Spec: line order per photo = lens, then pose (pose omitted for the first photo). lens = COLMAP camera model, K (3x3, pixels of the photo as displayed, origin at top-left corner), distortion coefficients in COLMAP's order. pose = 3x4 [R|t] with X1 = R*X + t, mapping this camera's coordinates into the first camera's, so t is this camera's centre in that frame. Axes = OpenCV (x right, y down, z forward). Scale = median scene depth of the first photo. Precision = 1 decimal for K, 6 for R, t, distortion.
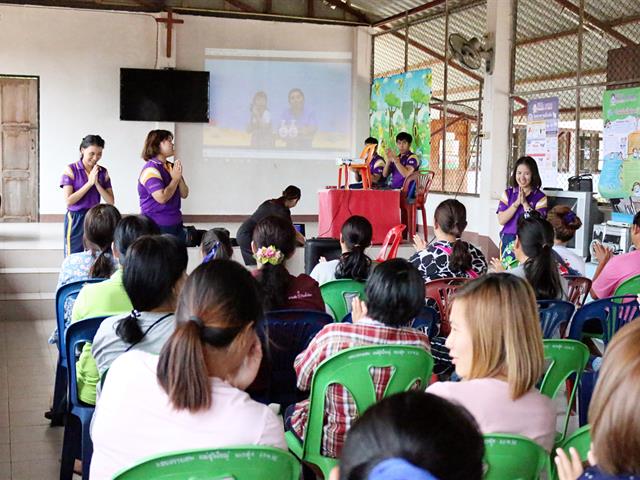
lens RADIAL K [[1065.5, 0, 320.0], [0, 1065.5, 240.0], [0, 0, 1]] dist [-0.020308, -0.009062]
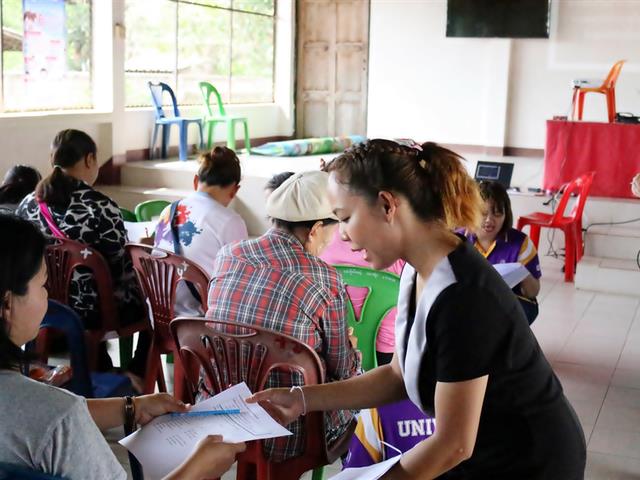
lens RADIAL K [[1065.5, 0, 320.0], [0, 1065.5, 240.0], [0, 0, 1]] dist [-0.020308, -0.009062]
pose [[0.699392, 0.109140, -0.706357, 0.384786], [-0.065370, 0.993898, 0.088844, -0.016315], [0.711743, -0.015962, 0.702258, 0.297659]]
